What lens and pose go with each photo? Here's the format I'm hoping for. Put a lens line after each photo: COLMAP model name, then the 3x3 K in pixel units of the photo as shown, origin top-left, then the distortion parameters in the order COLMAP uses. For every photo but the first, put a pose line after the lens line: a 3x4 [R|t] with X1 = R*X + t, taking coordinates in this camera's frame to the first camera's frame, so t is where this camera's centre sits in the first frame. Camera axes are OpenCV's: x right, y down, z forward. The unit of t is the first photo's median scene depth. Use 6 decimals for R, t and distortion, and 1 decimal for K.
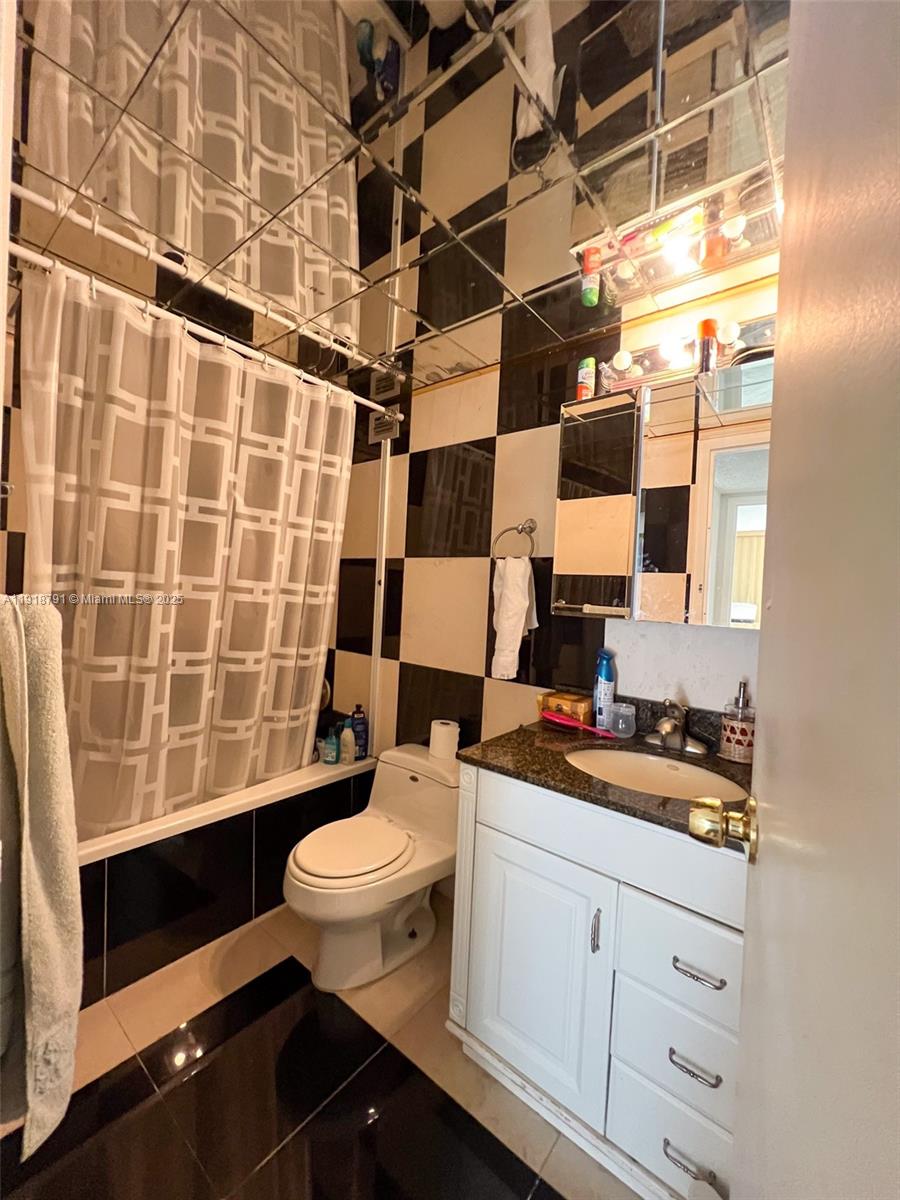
lens RADIAL K [[483.6, 0, 452.1], [0, 483.6, 592.6], [0, 0, 1]] dist [-0.003891, 0.001274]
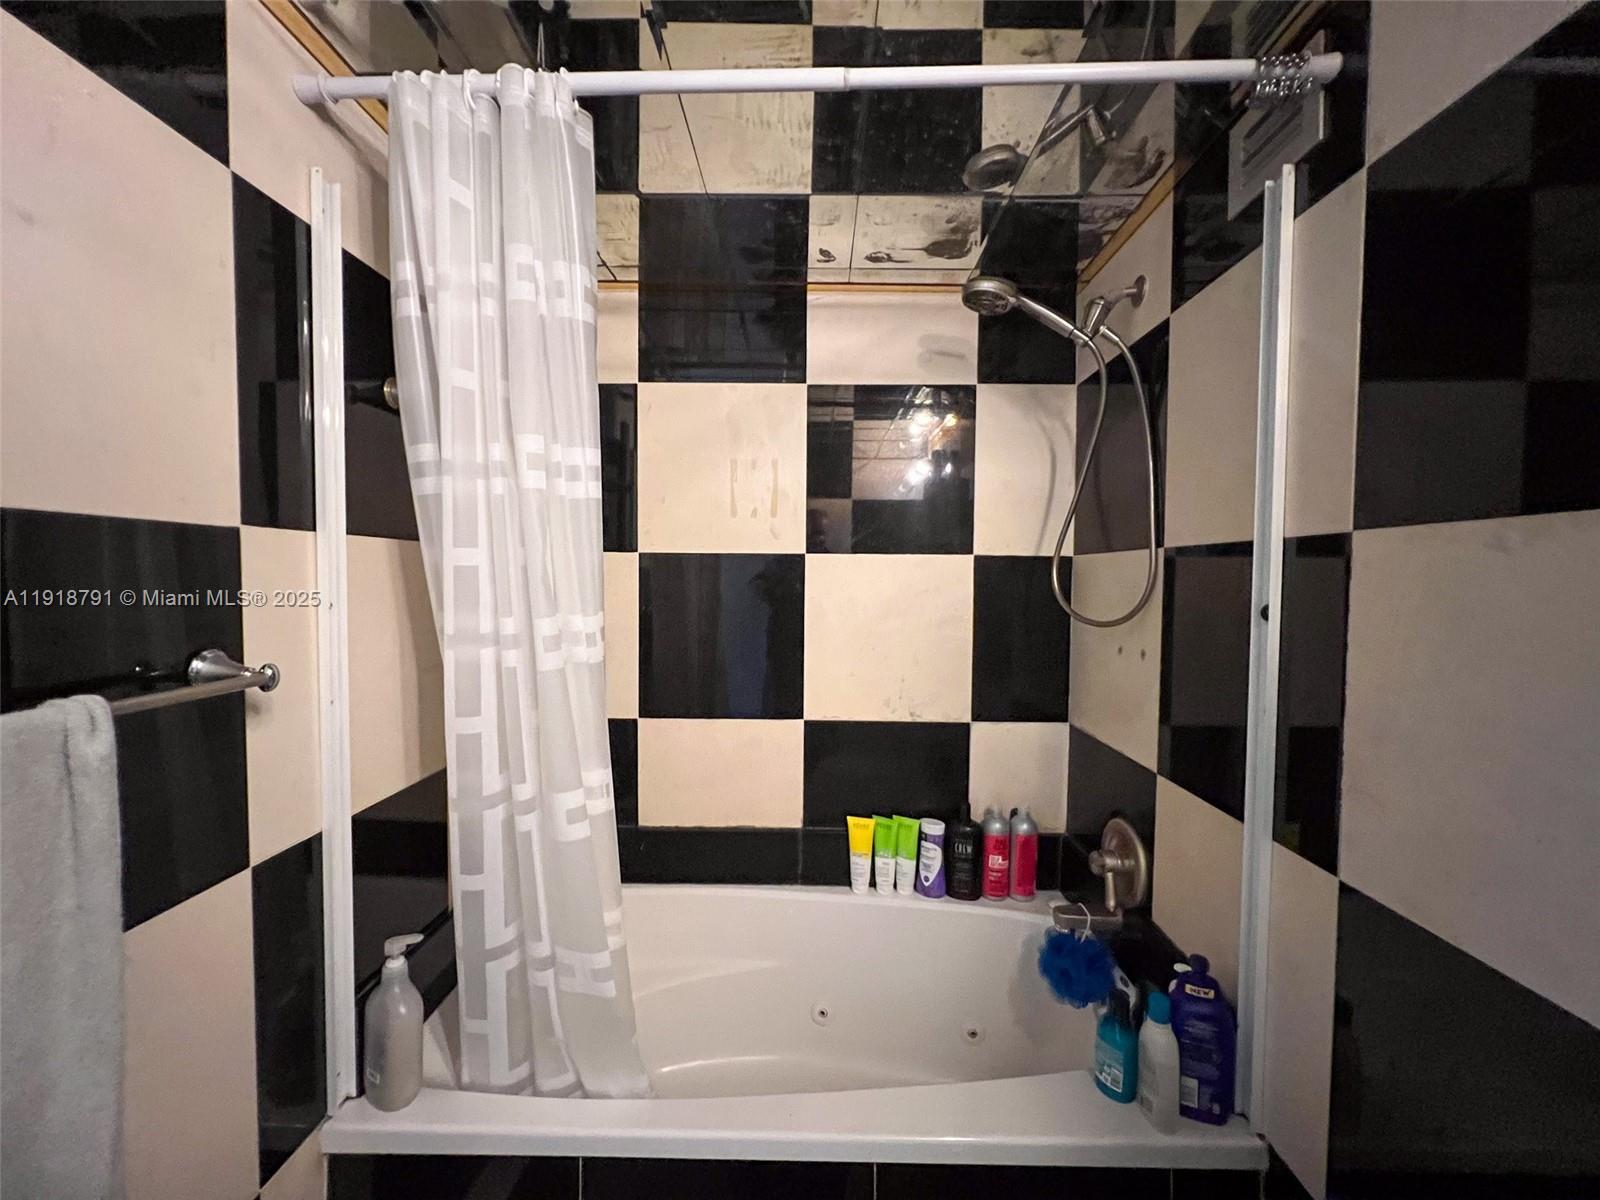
lens RADIAL K [[644.8, 0, 804.9], [0, 644.8, 603.1], [0, 0, 1]] dist [-0.003891, 0.001274]
pose [[0.621039, -0.015002, -0.783636, 0.000765], [0.022361, 0.999749, -0.001418, -0.034645], [0.783461, -0.016642, 0.621218, 0.492119]]
